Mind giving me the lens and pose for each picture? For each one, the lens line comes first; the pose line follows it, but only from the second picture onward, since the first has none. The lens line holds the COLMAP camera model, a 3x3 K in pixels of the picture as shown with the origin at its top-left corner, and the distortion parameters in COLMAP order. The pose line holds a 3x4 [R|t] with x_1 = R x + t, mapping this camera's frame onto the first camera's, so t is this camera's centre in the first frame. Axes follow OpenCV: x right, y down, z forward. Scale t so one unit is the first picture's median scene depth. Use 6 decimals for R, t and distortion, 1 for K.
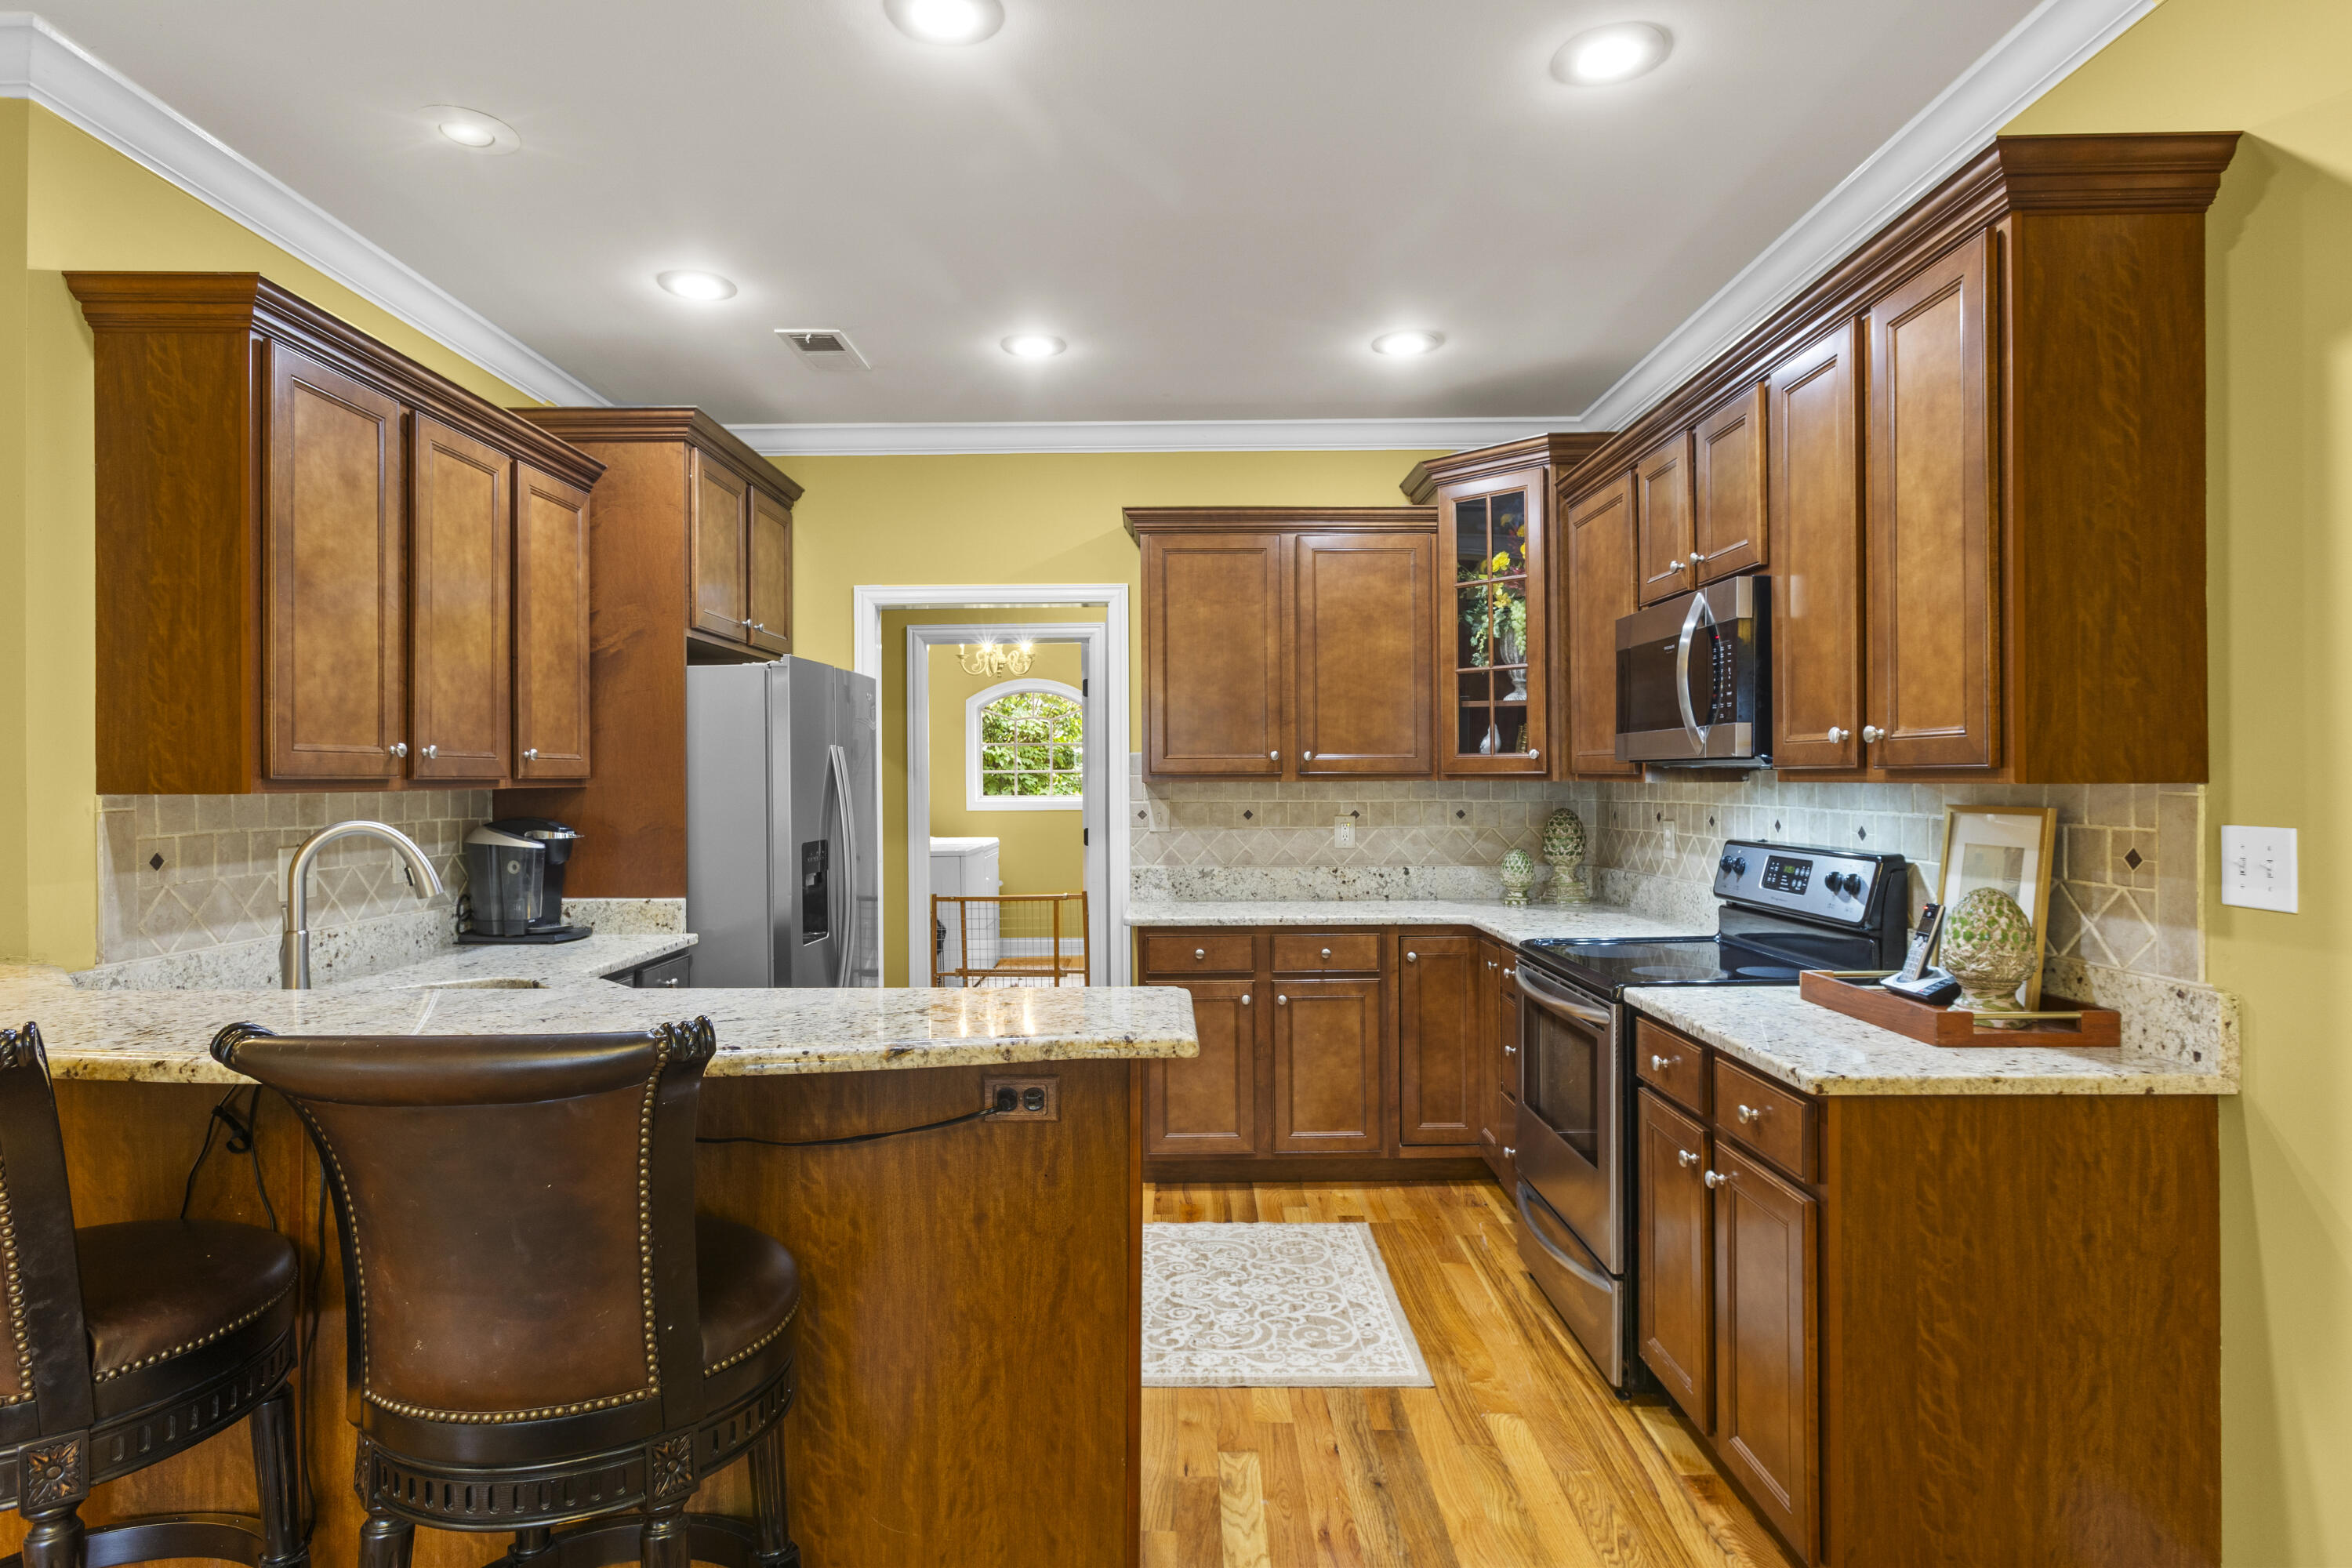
lens RADIAL K [[1266.6, 0, 1176.7], [0, 1266.6, 779.2], [0, 0, 1]] dist [-0.005489, 0.001650]
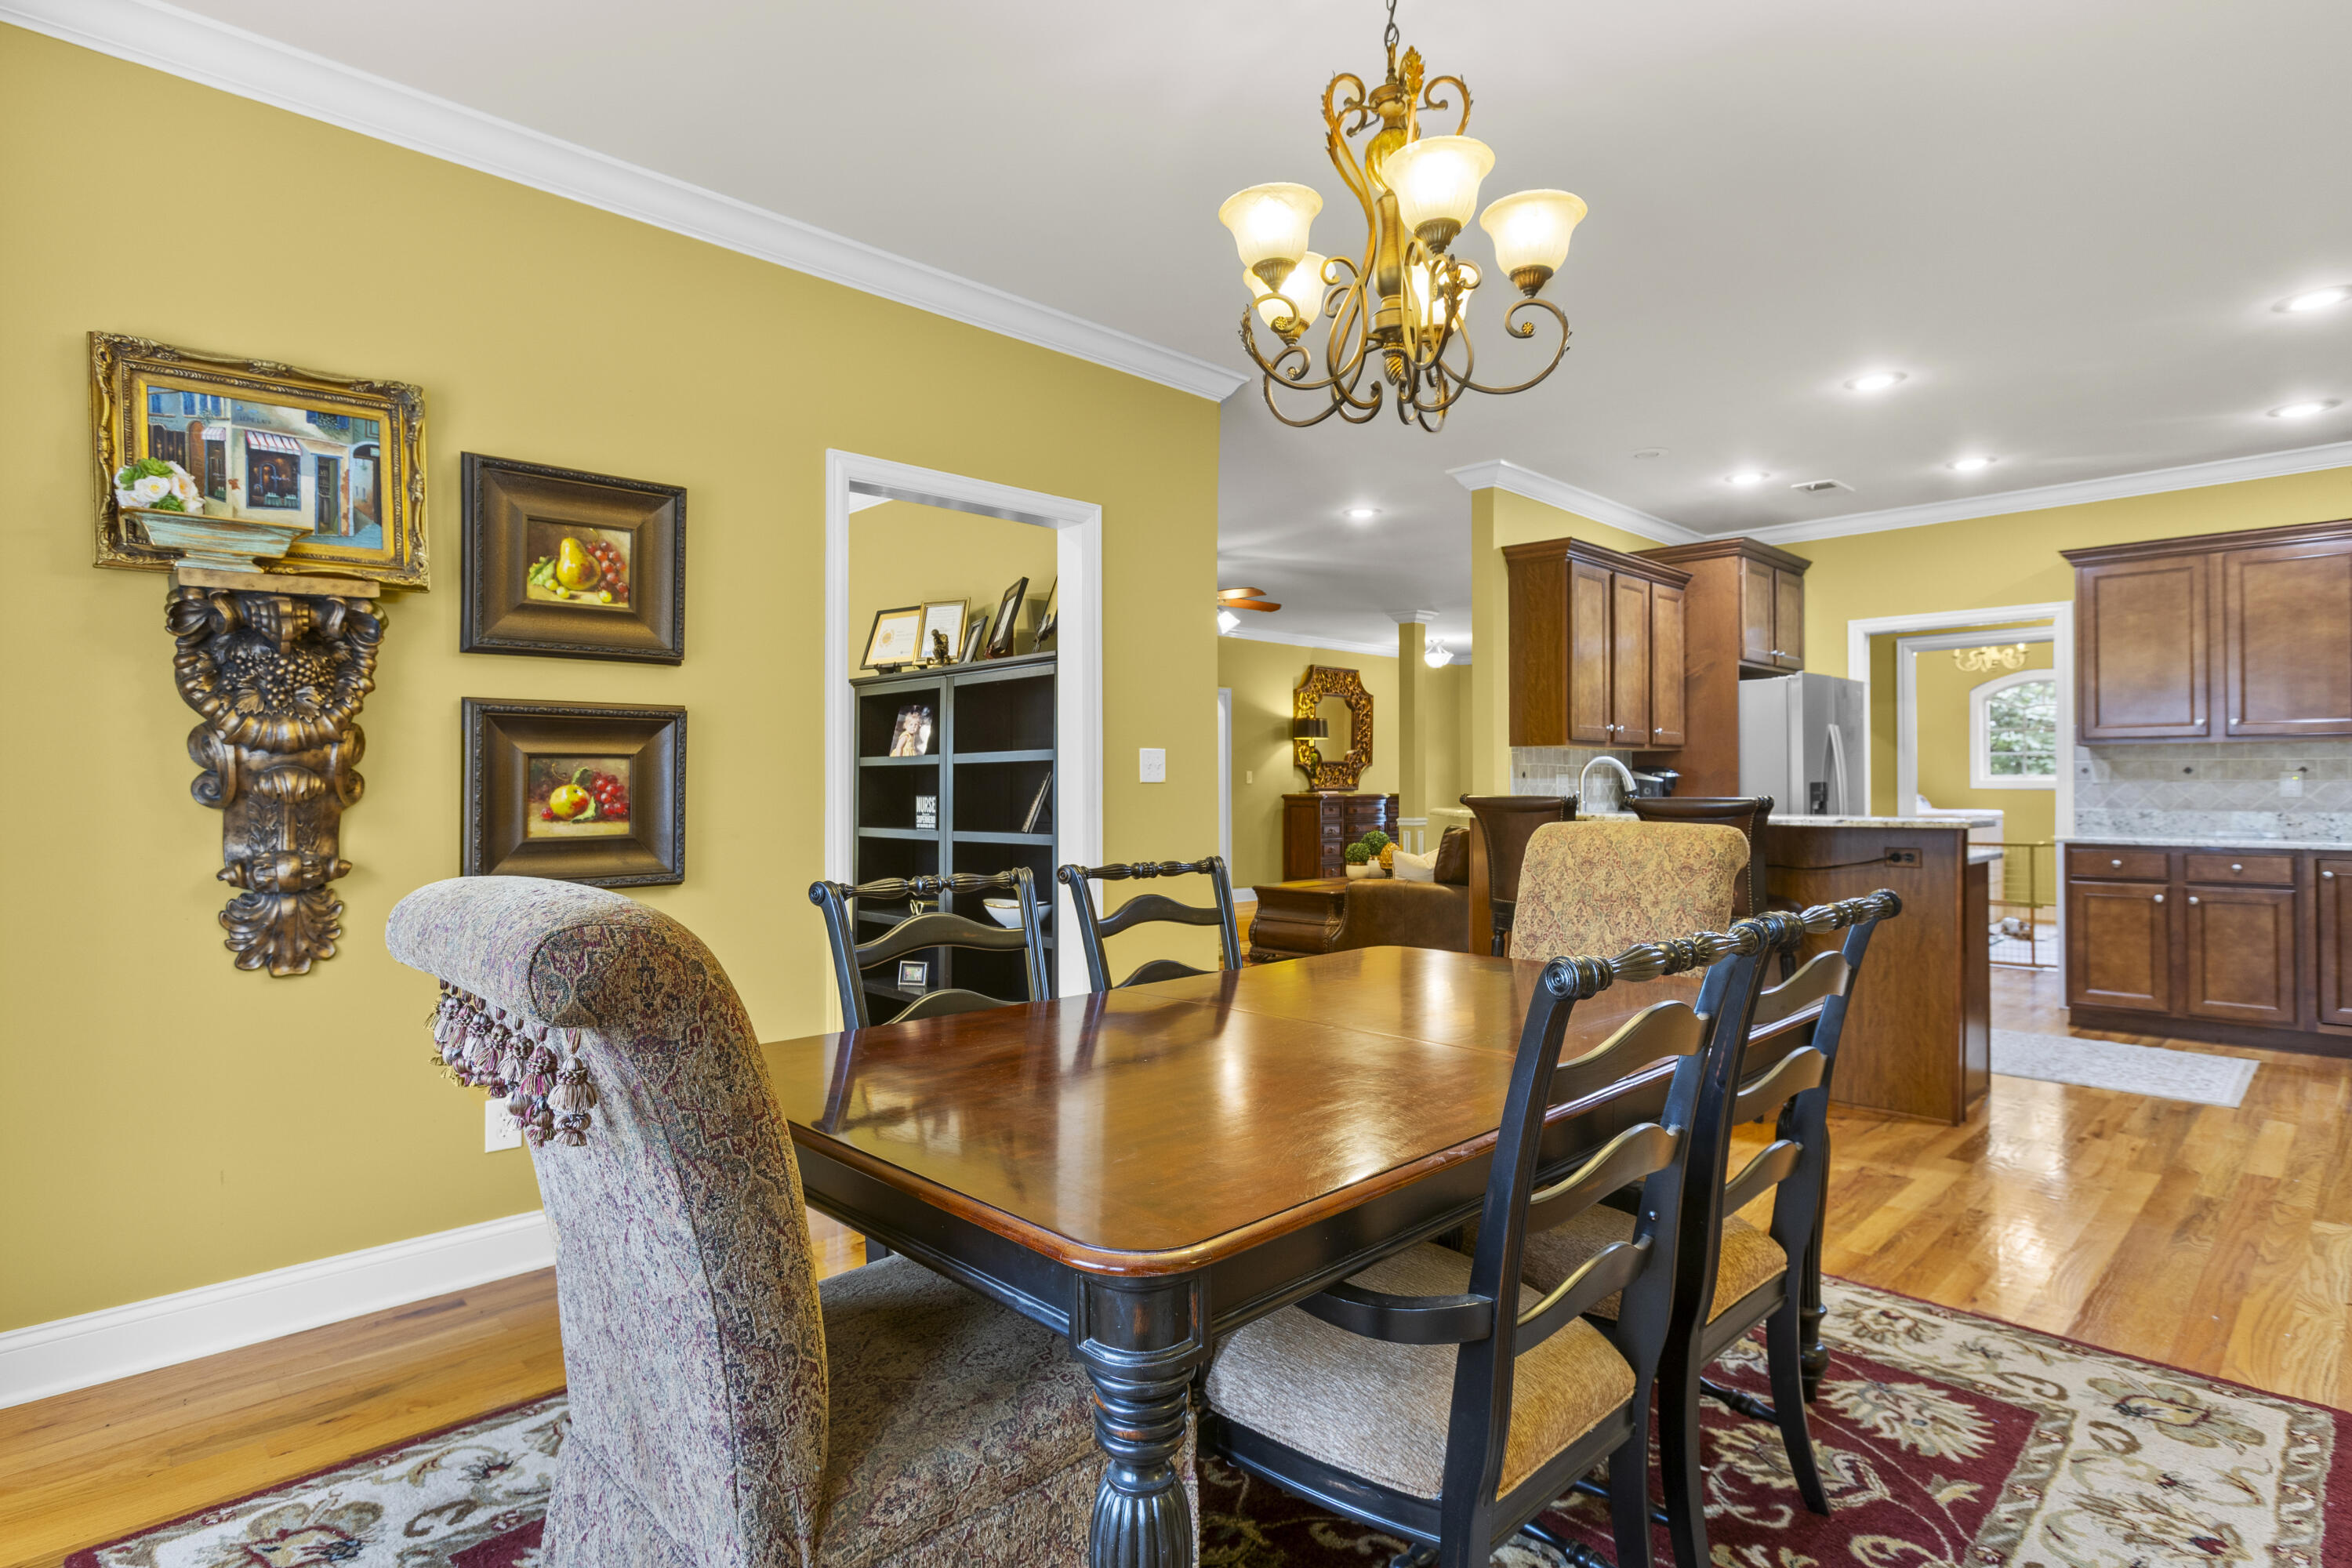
lens RADIAL K [[1205.6, 0, 1165.5], [0, 1205.6, 775.6], [0, 0, 1]] dist [0.001352, 0.002985]
pose [[0.706207, -0.001264, -0.708004, 0.222826], [-0.002784, 0.999986, -0.004563, 0.048445], [0.708000, 0.005193, 0.706194, -0.702444]]
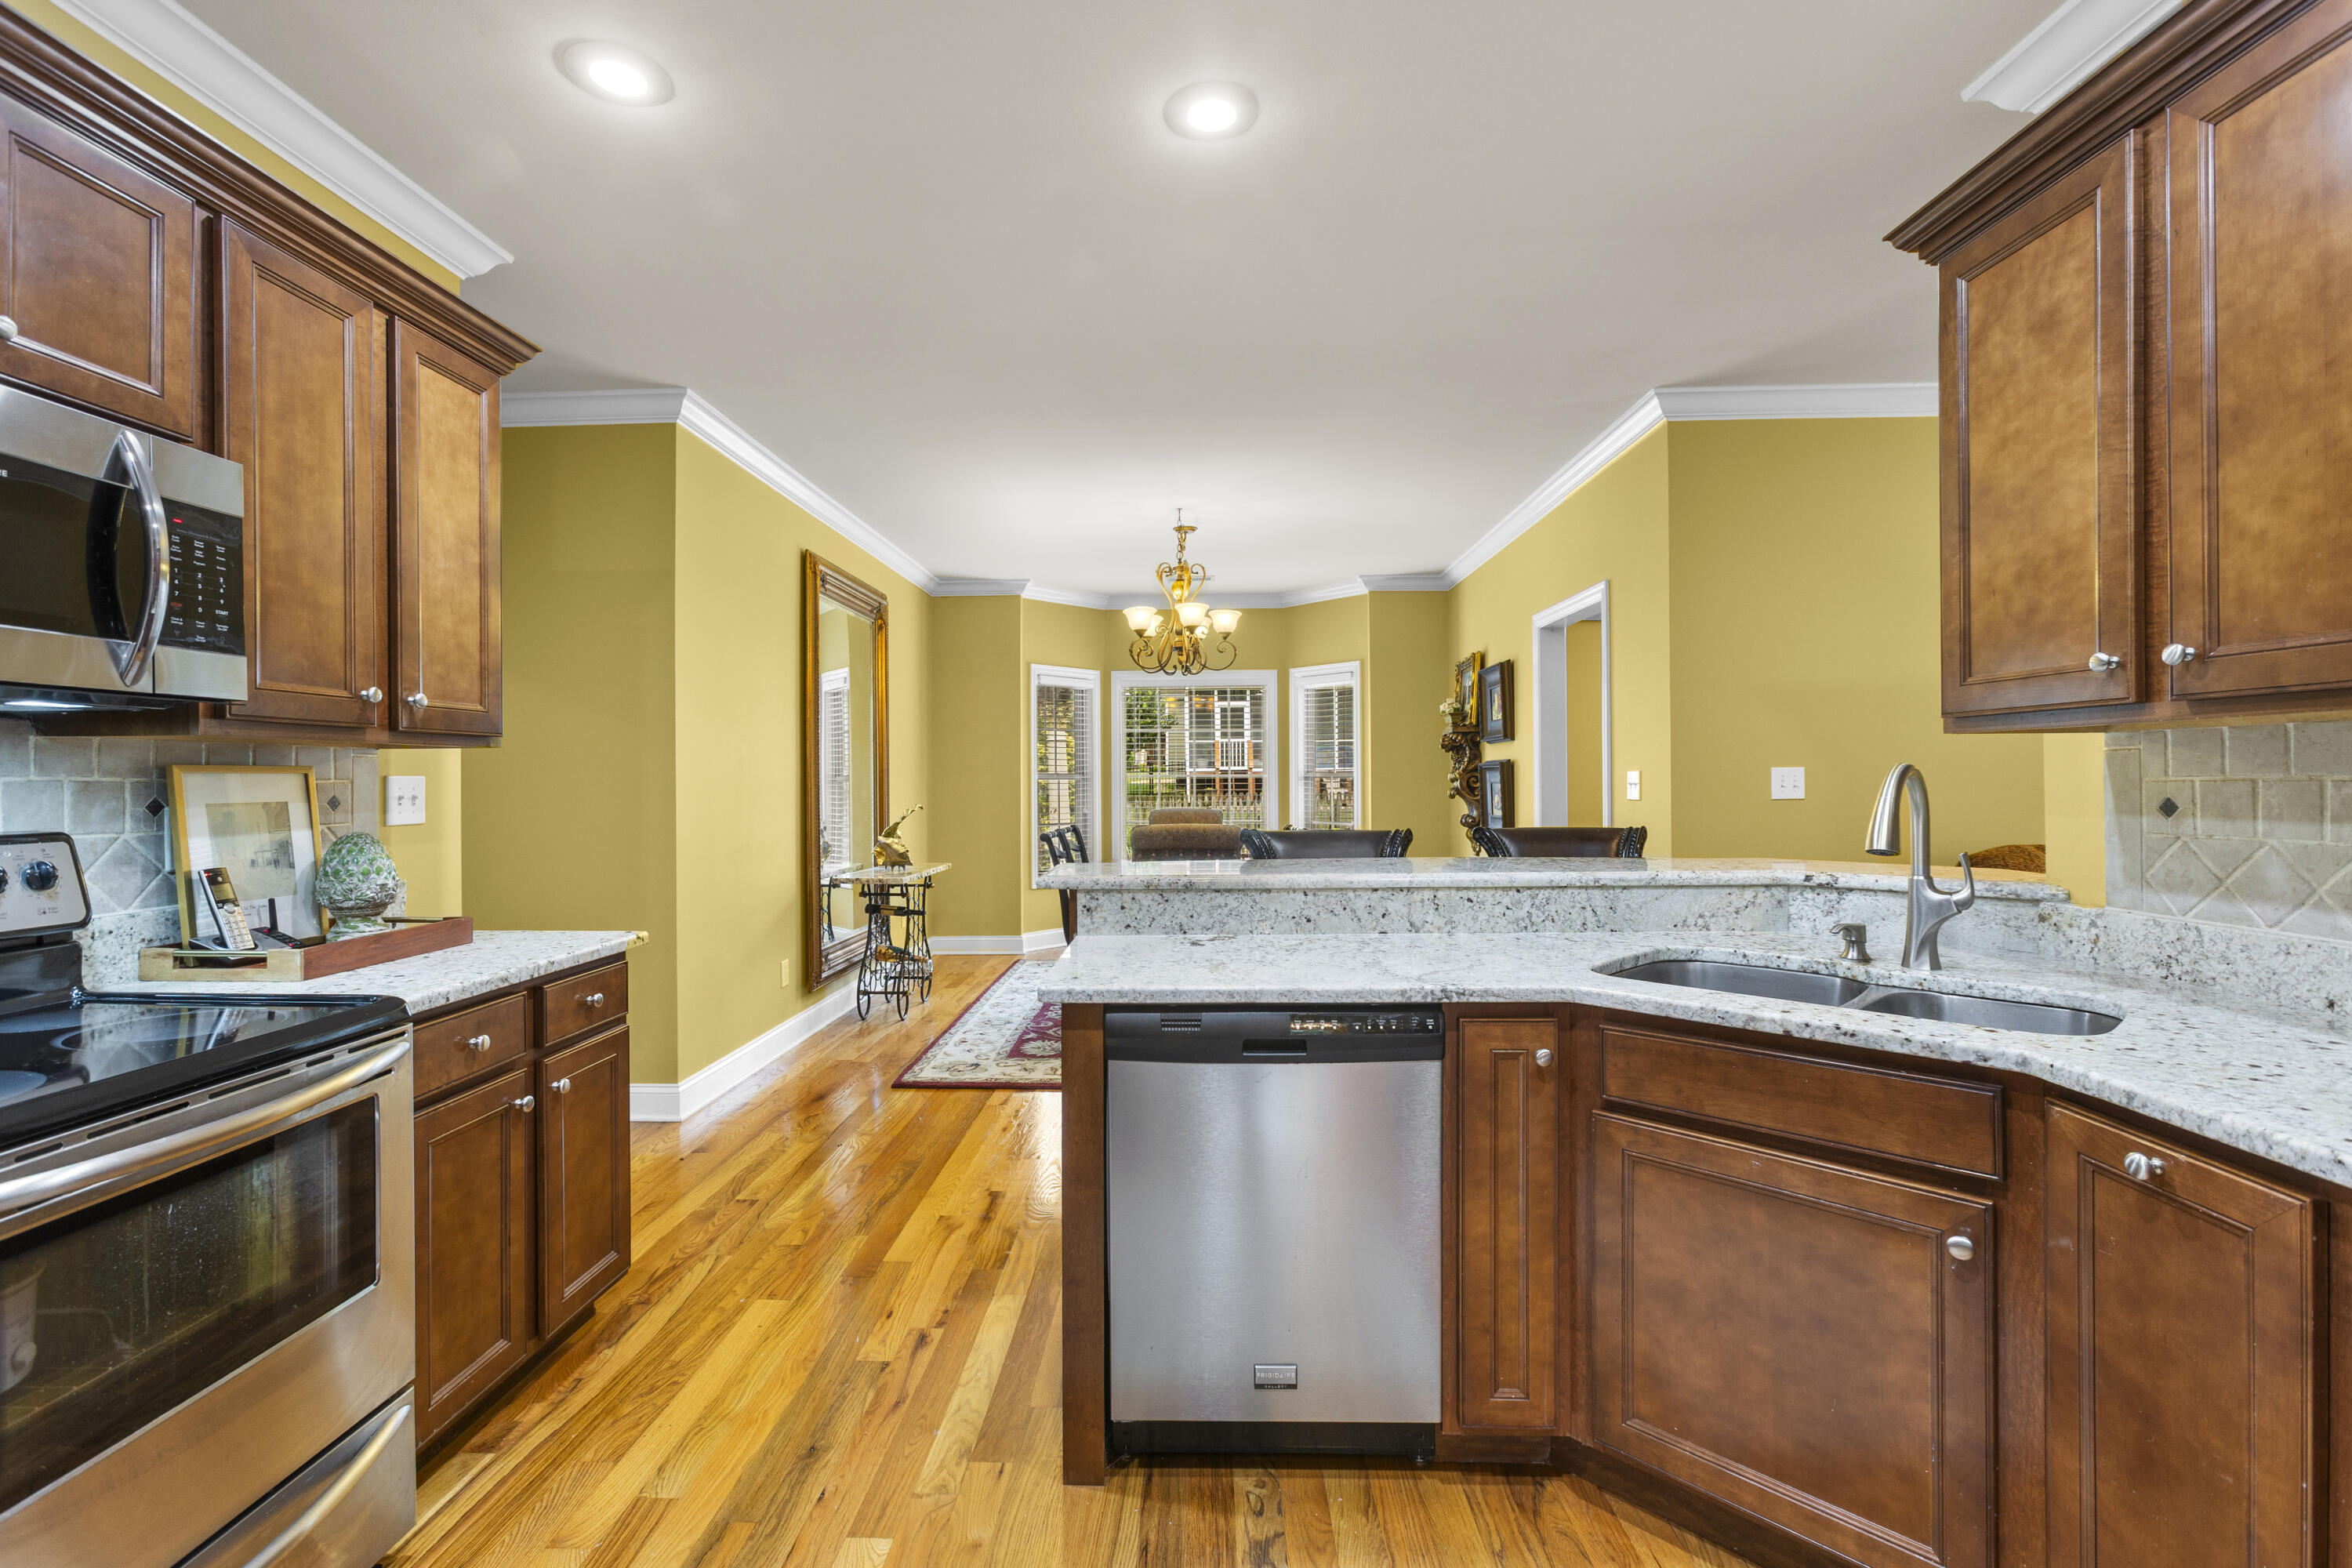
lens RADIAL K [[1085.3, 0, 1171.8], [0, 1085.3, 777.5], [0, 0, 1]] dist [0.001166, 0.000131]
pose [[-0.999641, 0.011058, 0.024387, -0.084639], [0.011114, 0.999936, 0.002158, 0.021338], [-0.024362, 0.002429, -0.999700, 1.061173]]
